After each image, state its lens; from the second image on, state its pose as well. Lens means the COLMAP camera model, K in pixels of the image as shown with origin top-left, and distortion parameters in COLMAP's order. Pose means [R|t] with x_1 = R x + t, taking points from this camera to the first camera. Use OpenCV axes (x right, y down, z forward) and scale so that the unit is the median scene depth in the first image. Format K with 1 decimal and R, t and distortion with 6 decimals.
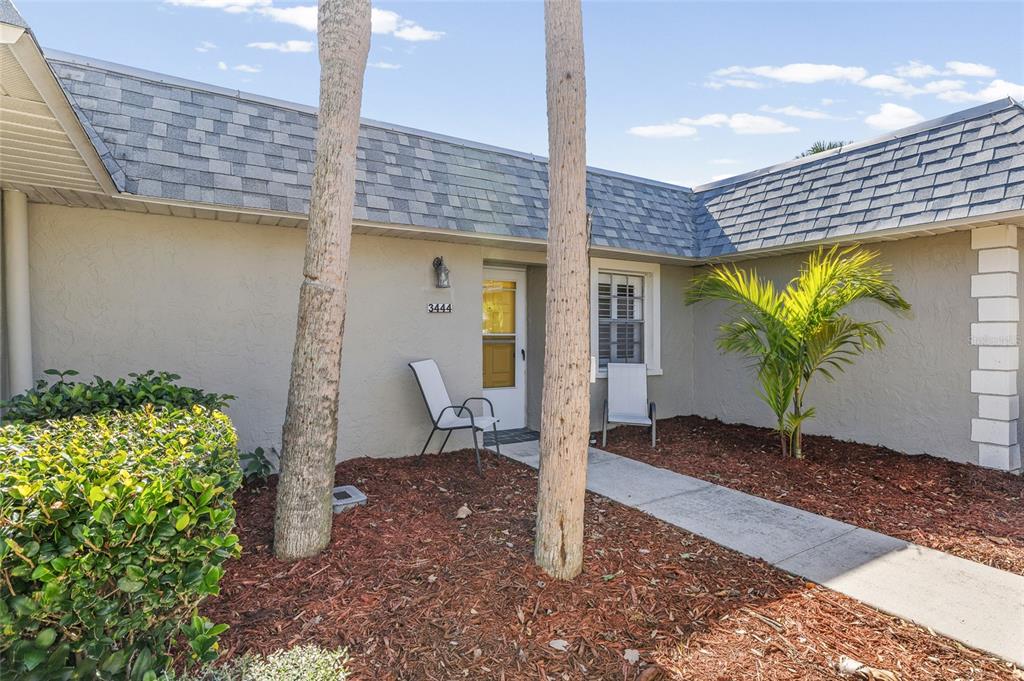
lens RADIAL K [[529.2, 0, 512.2], [0, 529.2, 341.7], [0, 0, 1]] dist [-0.001856, -0.000421]
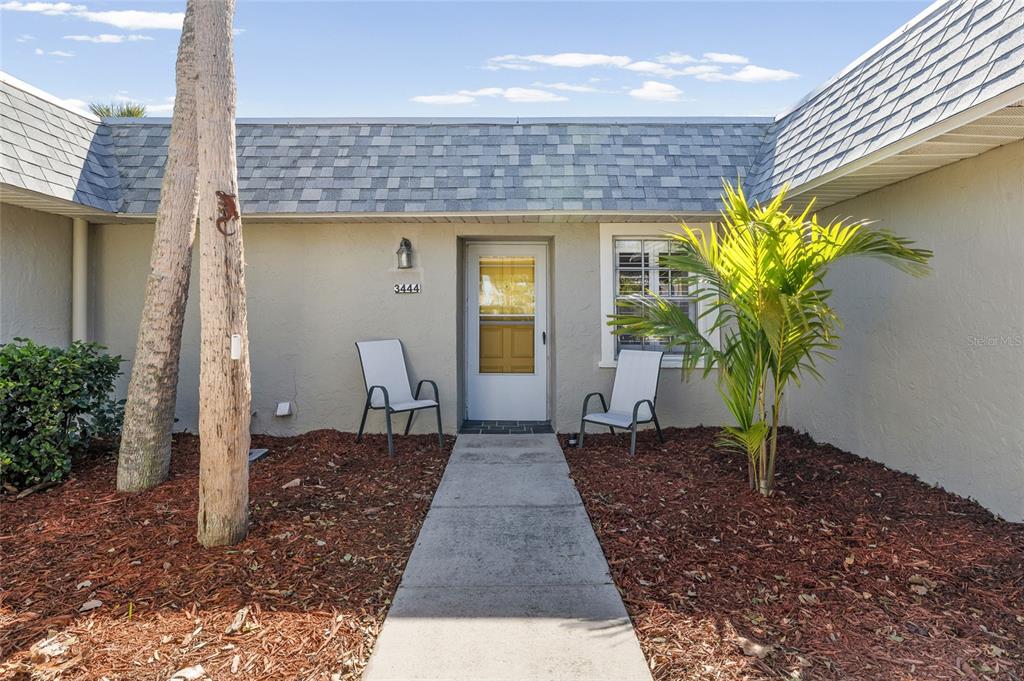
lens RADIAL K [[586.6, 0, 504.7], [0, 586.6, 303.9], [0, 0, 1]] dist [0.002125, 0.001239]
pose [[0.847443, -0.012957, -0.530729, 0.619464], [-0.006262, 0.999389, -0.034396, 0.002808], [0.530850, 0.032472, 0.846844, 0.157882]]
